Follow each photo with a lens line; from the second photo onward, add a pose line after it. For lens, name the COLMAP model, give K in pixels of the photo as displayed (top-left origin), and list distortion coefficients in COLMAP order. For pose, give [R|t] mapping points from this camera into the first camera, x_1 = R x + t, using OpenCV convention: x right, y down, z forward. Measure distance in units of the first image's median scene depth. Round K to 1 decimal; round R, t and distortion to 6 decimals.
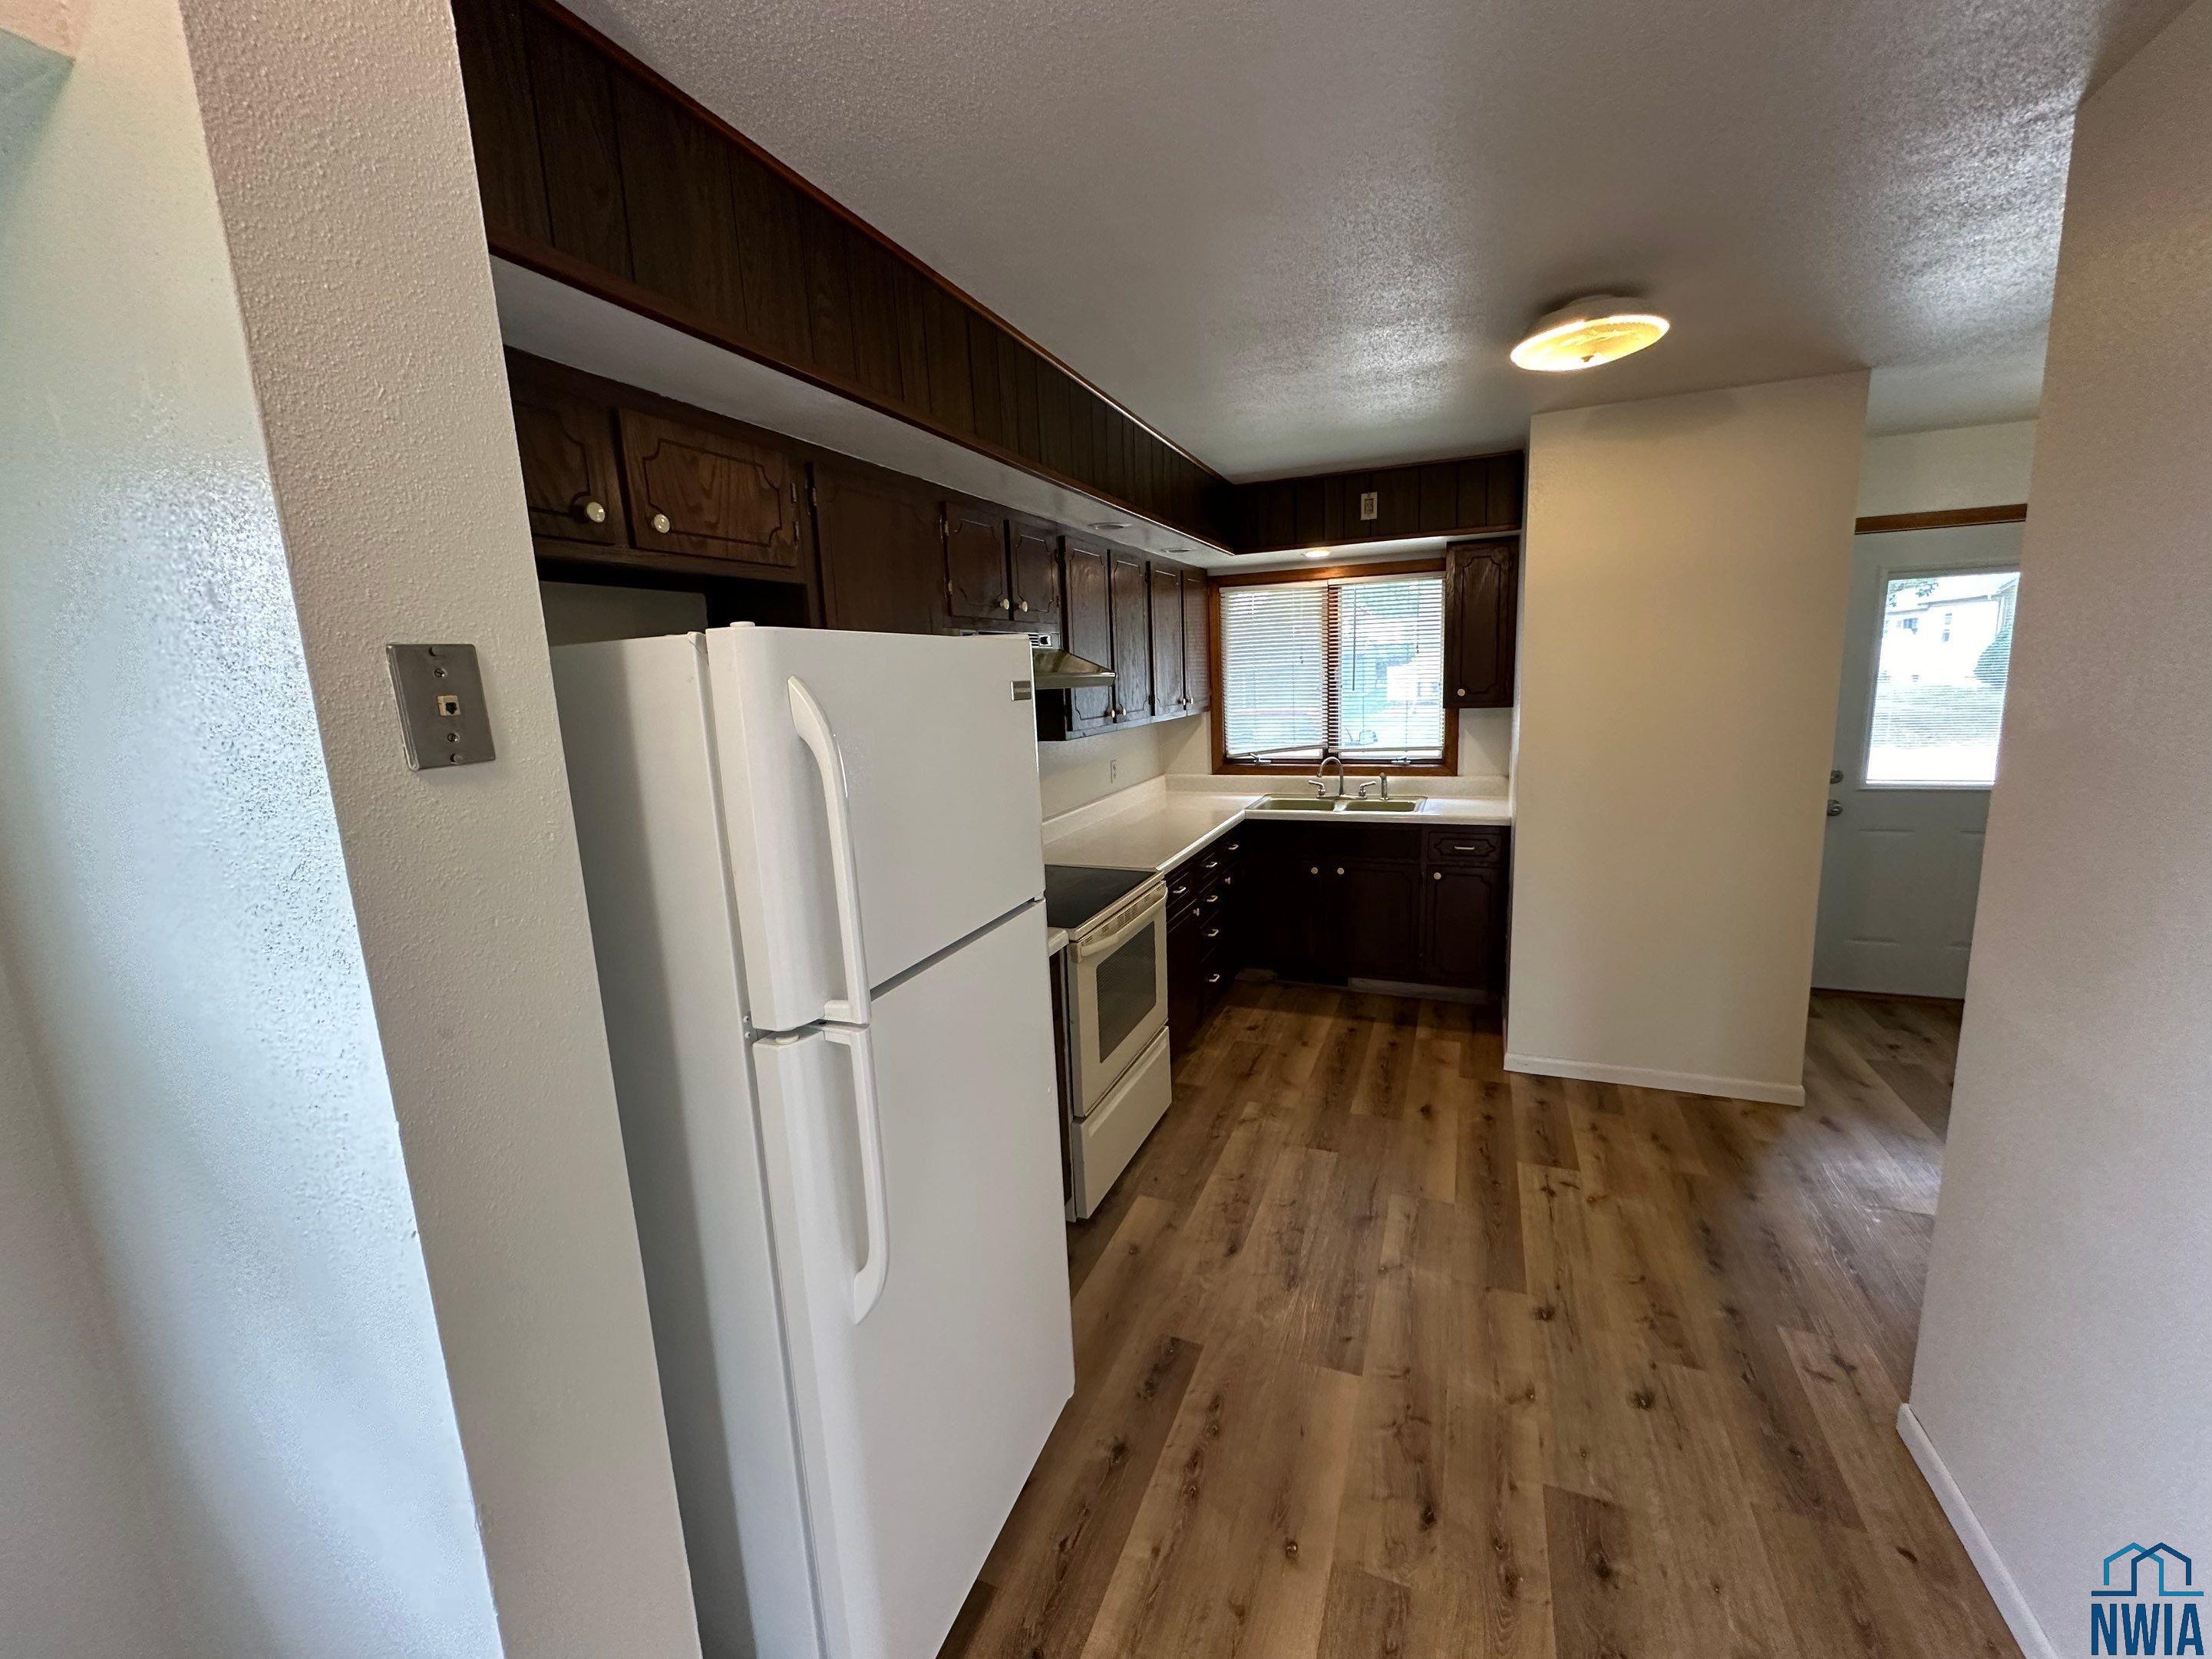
lens RADIAL K [[885.4, 0, 1103.4], [0, 885.4, 828.4], [0, 0, 1]] dist [-0.005246, 0.001193]
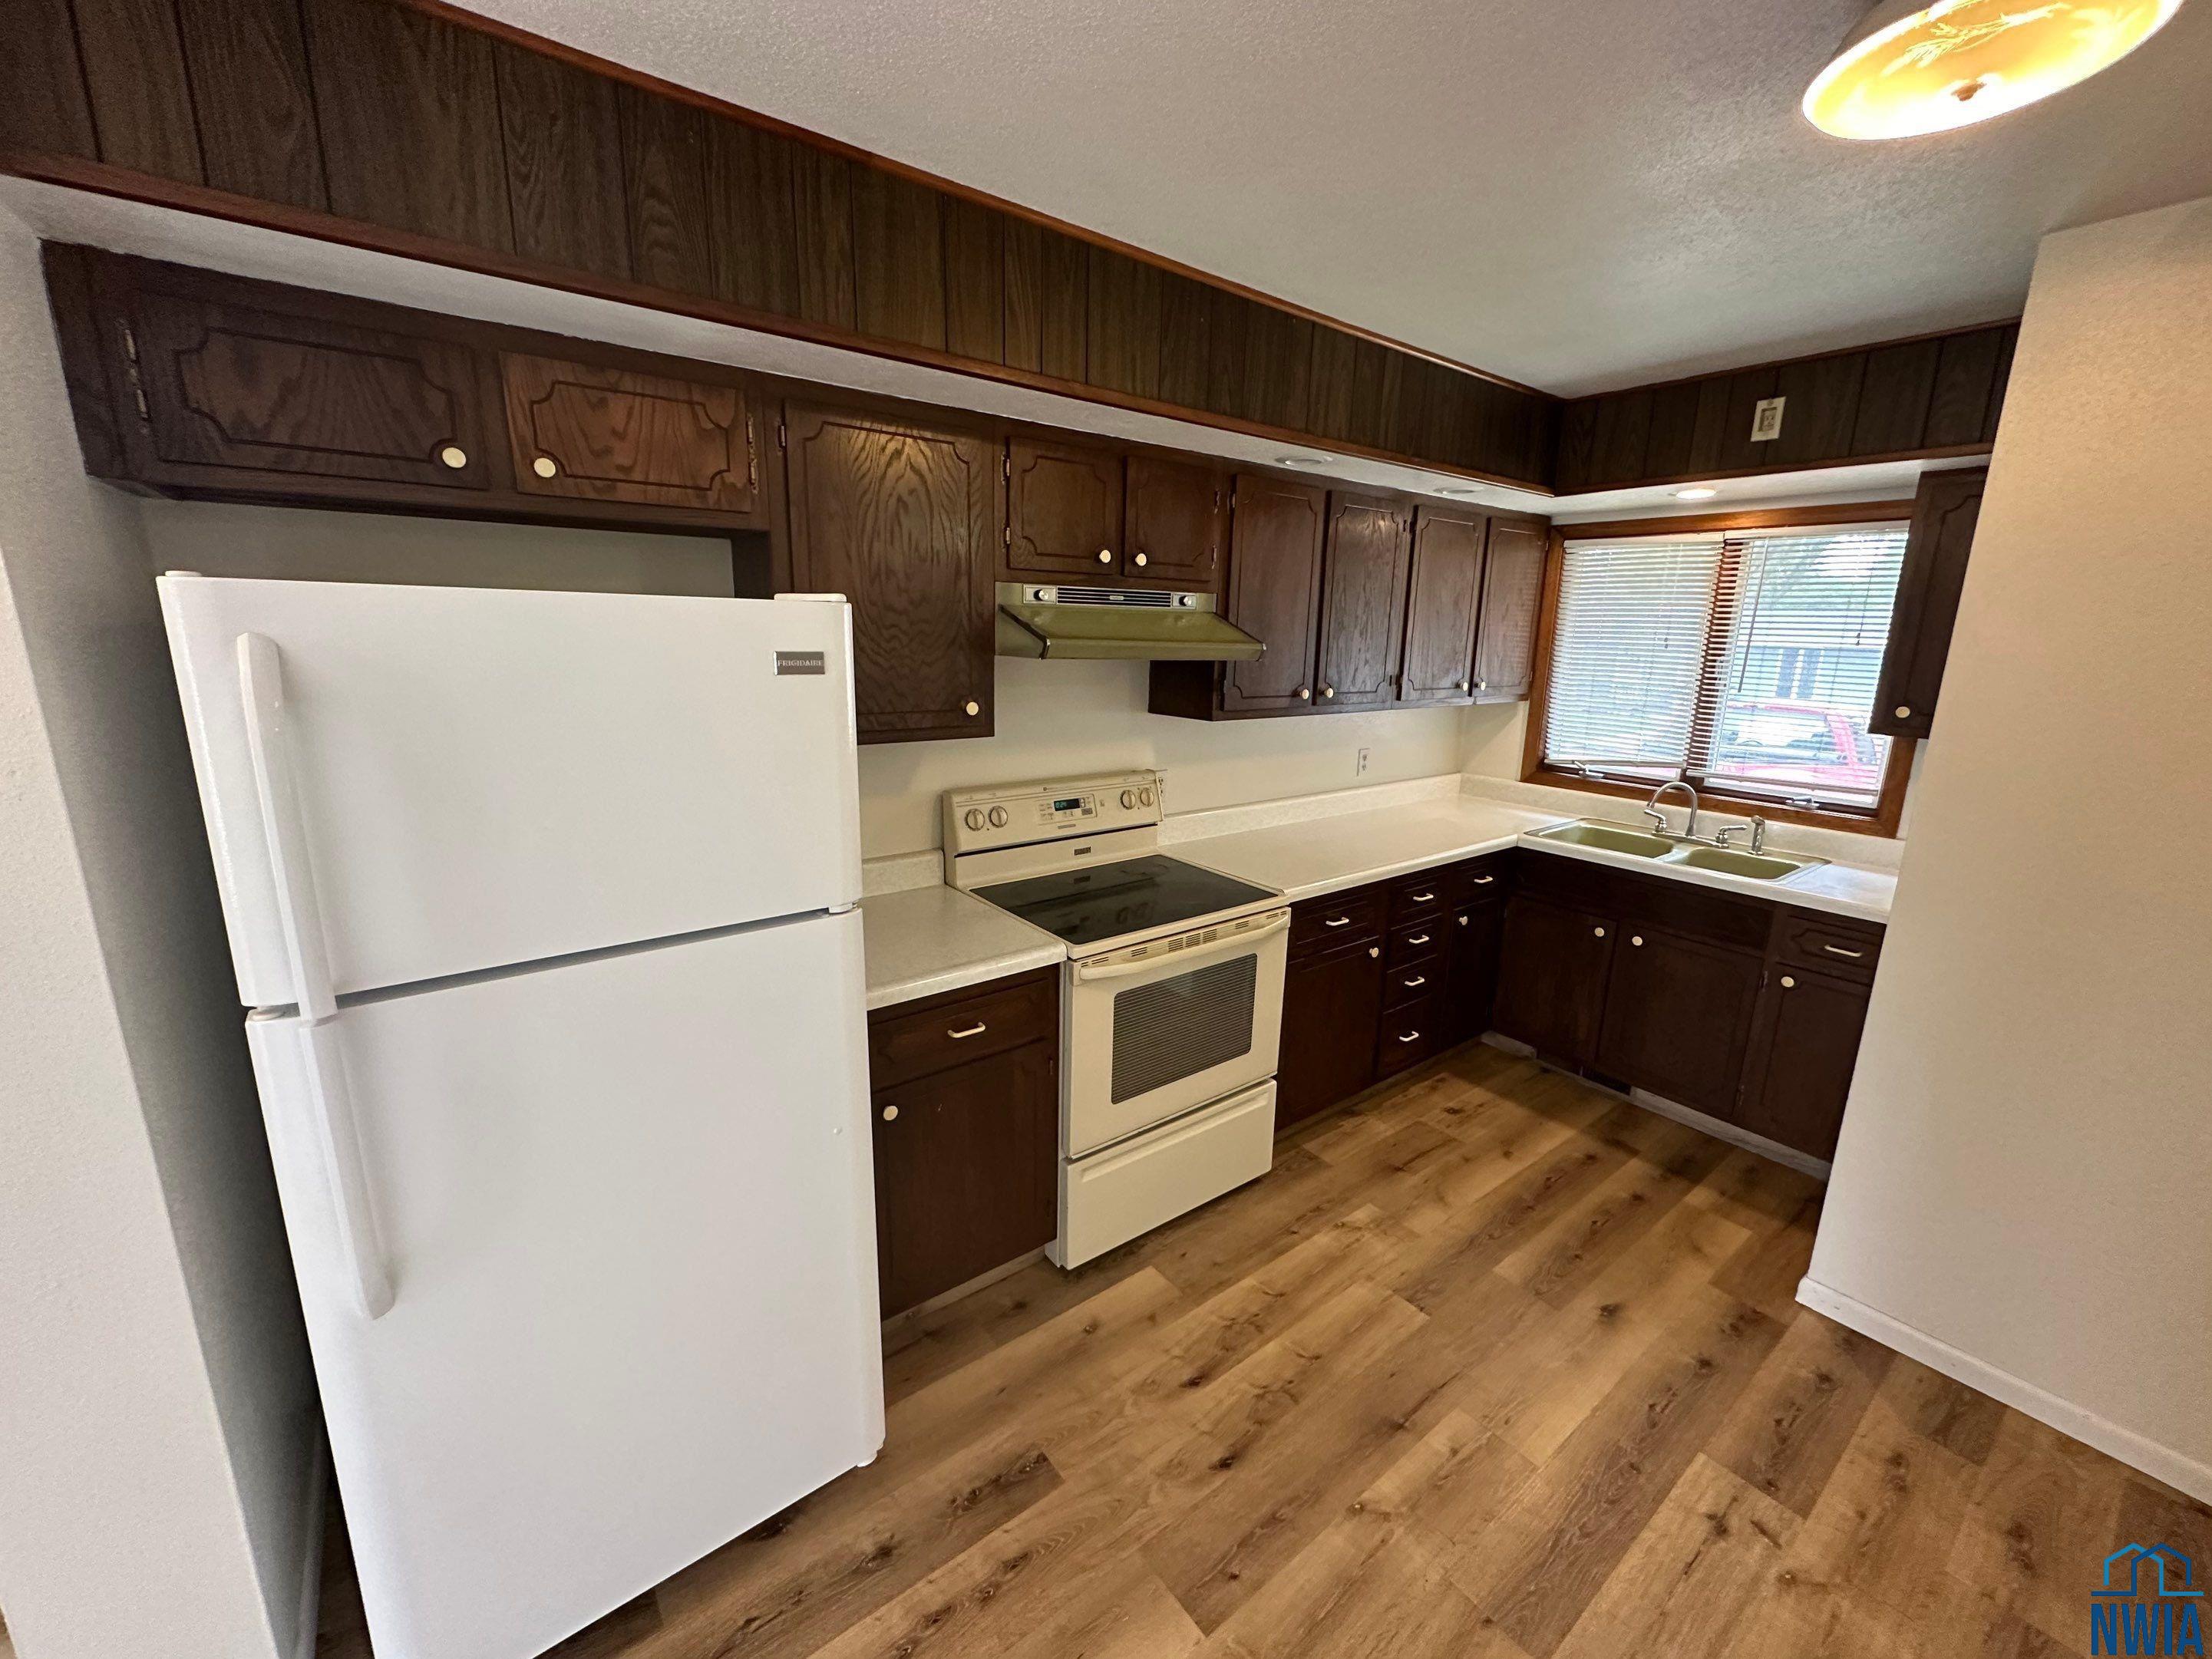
lens RADIAL K [[885.4, 0, 1104.3], [0, 885.4, 828.9], [0, 0, 1]] dist [-0.005246, 0.001193]
pose [[0.862804, 0.169023, -0.476445, 0.322136], [-0.142567, 0.985551, 0.091455, -0.067152], [0.485019, -0.010982, 0.874435, 0.232324]]
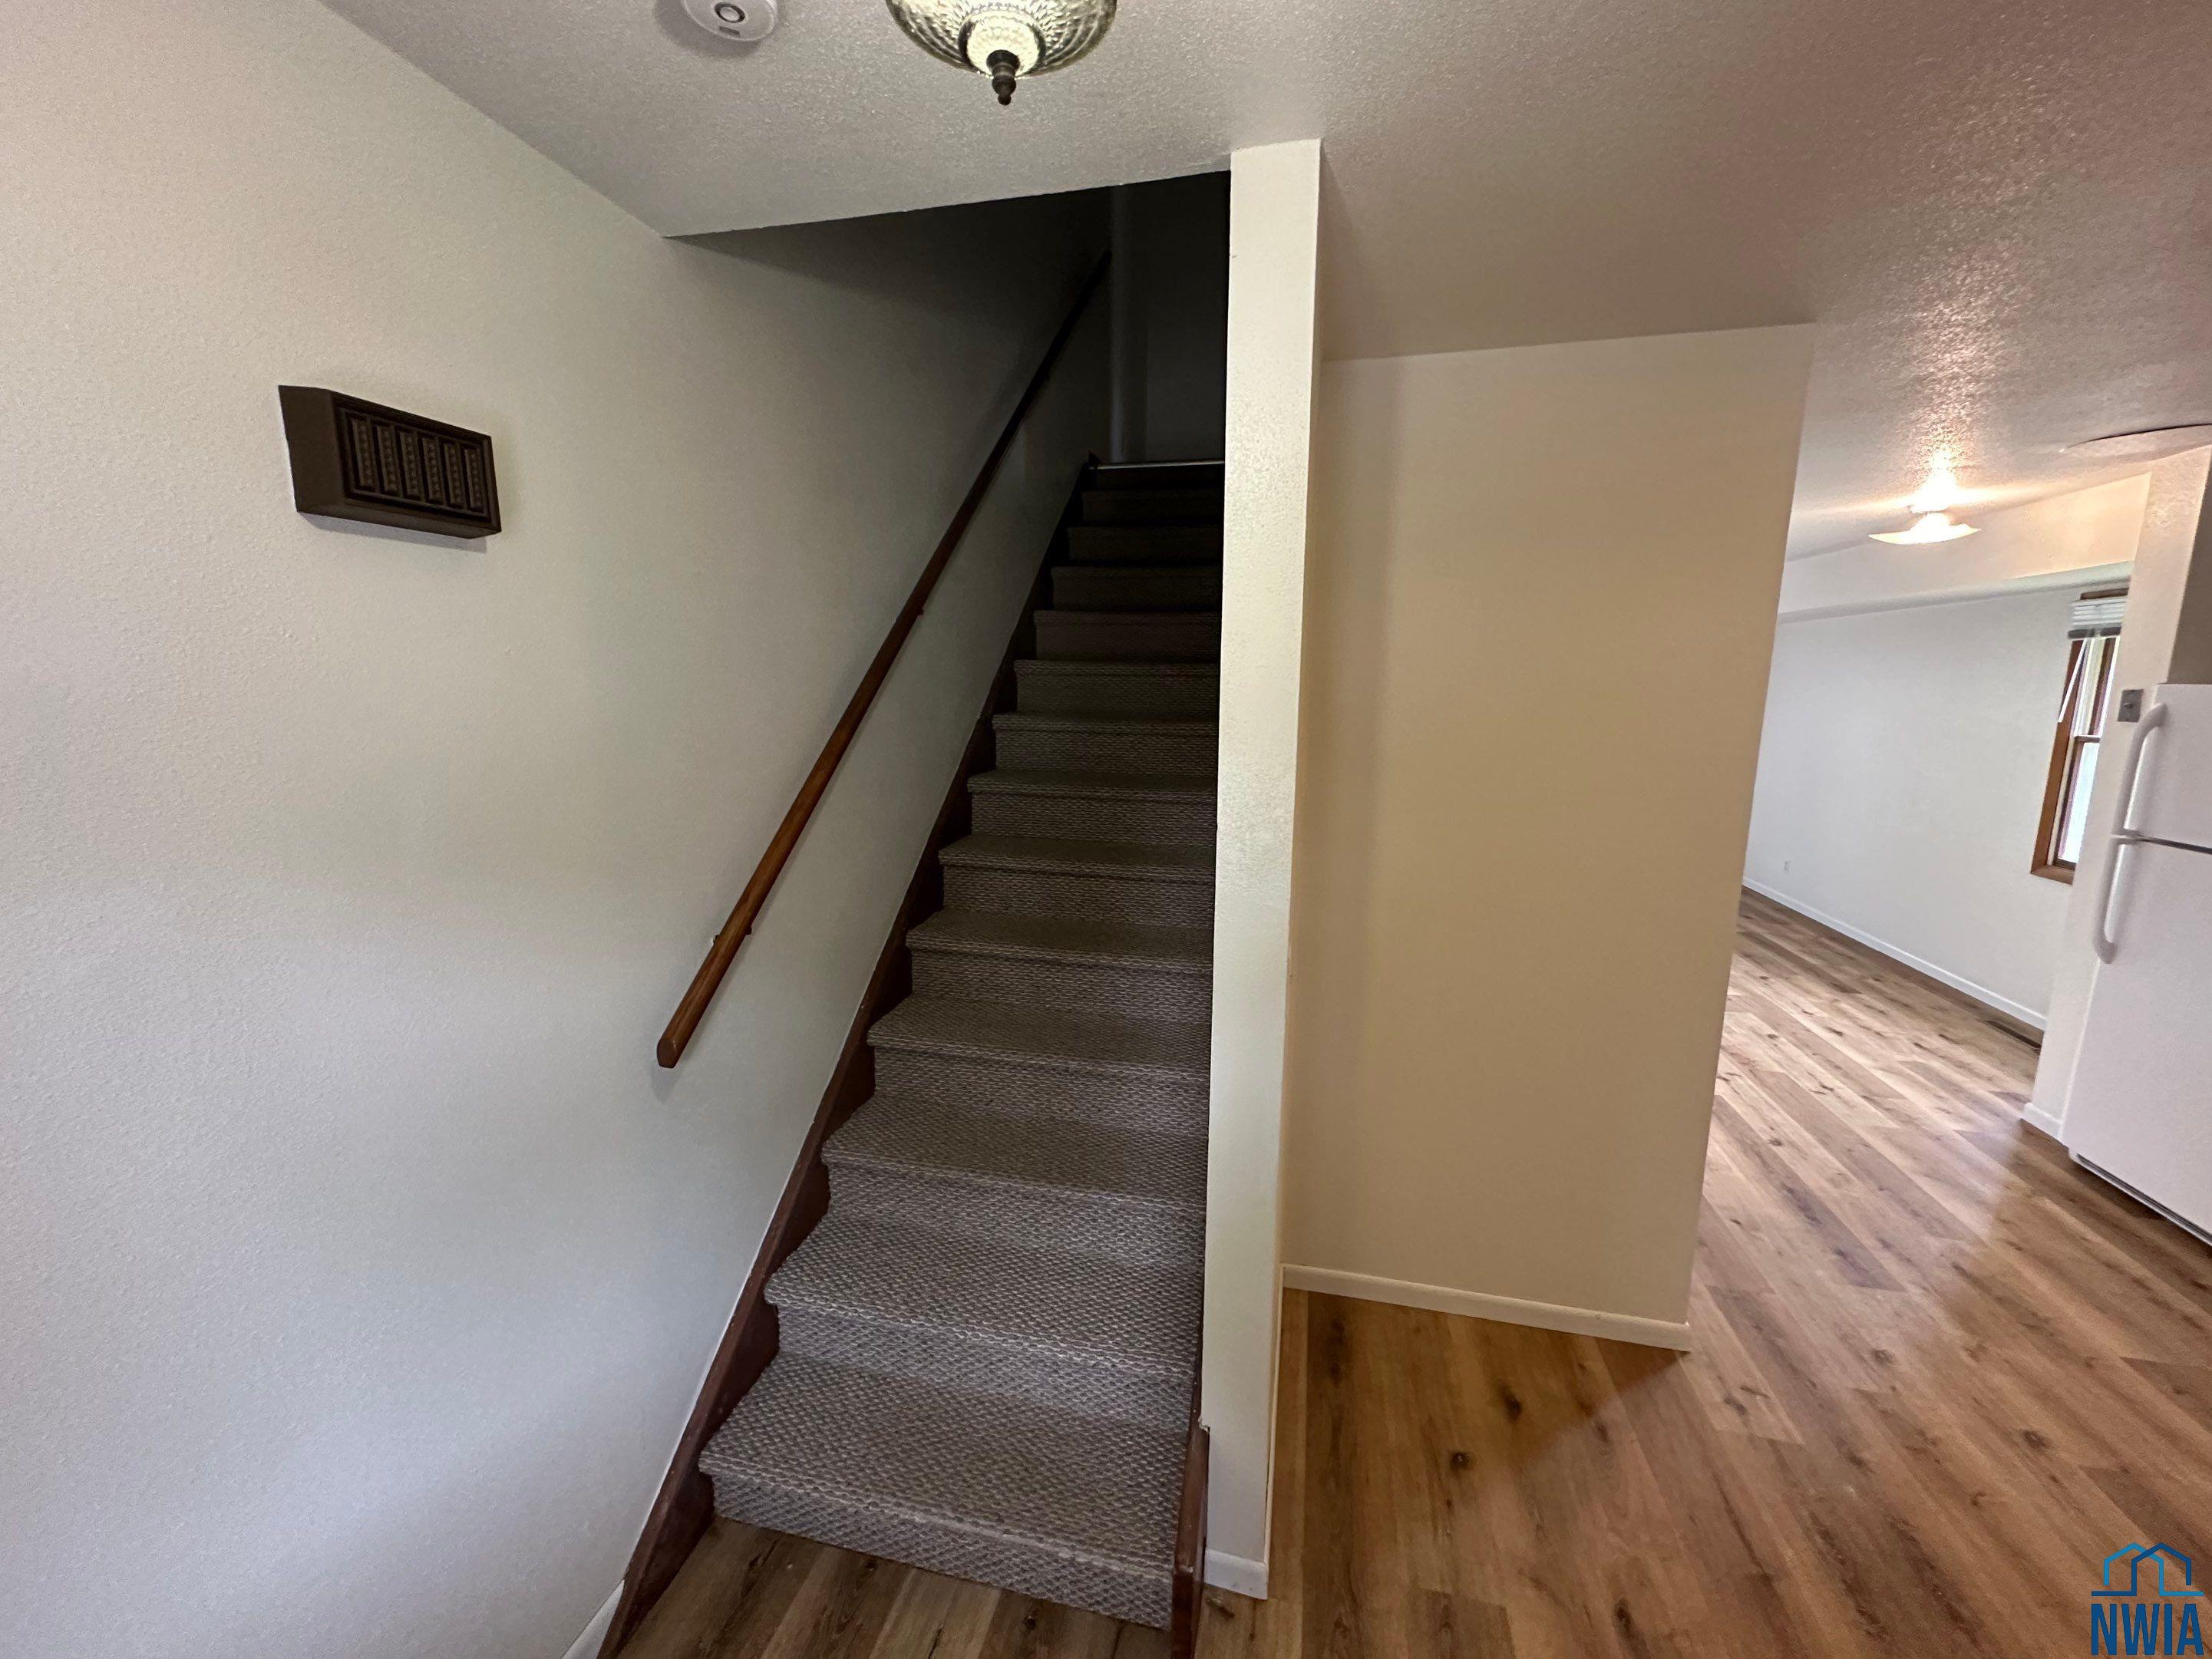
lens RADIAL K [[885.4, 0, 1105.1], [0, 885.4, 831.1], [0, 0, 1]] dist [-0.005246, 0.001193]
pose [[-0.987251, 0.061295, -0.146894, 1.181209], [0.007455, 0.939671, 0.341999, -0.270613], [0.158995, 0.336544, -0.928148, 1.136026]]
